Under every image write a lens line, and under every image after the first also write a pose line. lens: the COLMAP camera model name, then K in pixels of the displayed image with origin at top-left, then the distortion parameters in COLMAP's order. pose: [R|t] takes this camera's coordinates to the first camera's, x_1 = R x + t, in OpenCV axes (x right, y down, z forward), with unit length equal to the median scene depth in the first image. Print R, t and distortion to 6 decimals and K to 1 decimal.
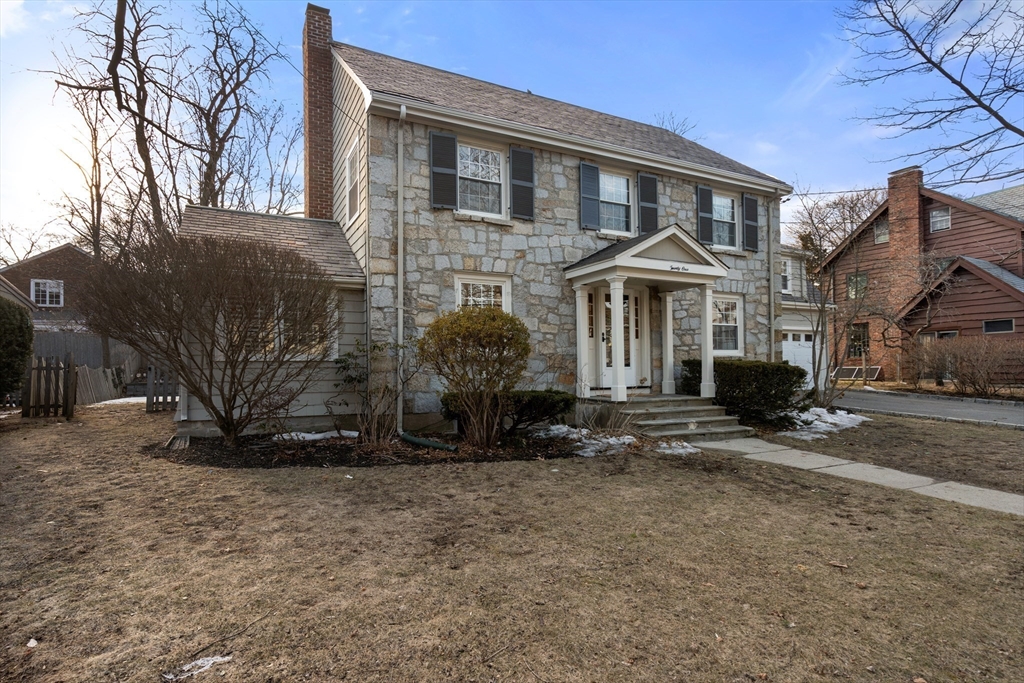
lens RADIAL K [[510.1, 0, 506.6], [0, 510.1, 347.9], [0, 0, 1]] dist [0.000559, 0.000114]
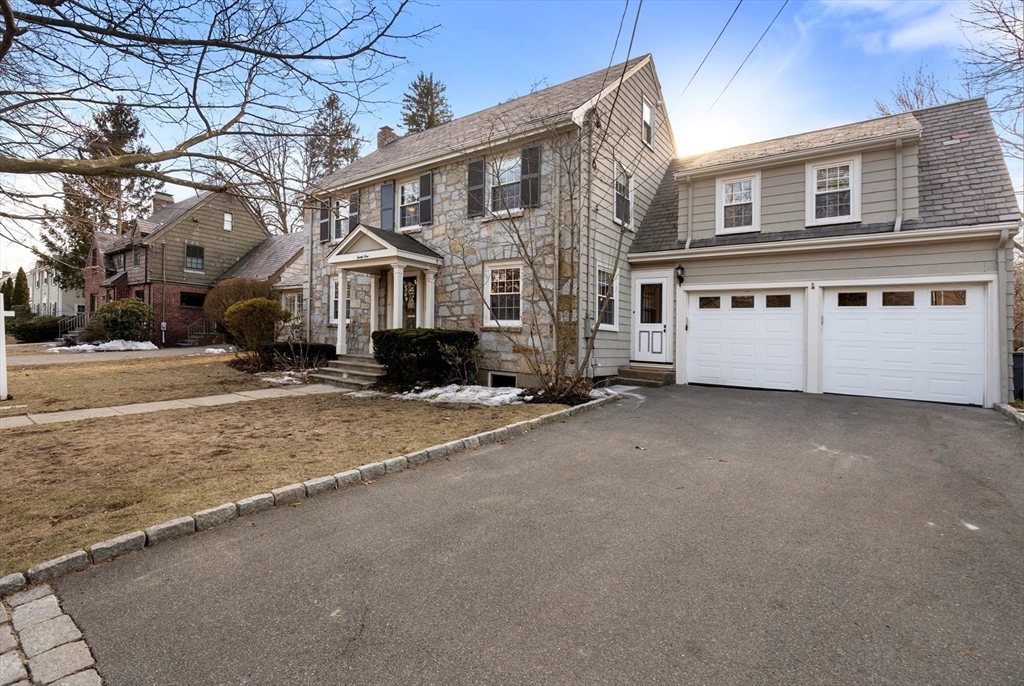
lens RADIAL K [[461.4, 0, 511.5], [0, 461.4, 340.2], [0, 0, 1]] dist [-0.000122, 0.000992]
pose [[0.450310, 0.034565, -0.892203, 1.519942], [-0.003360, 0.999309, 0.037018, 0.012034], [0.892866, -0.013672, 0.450115, 0.781224]]
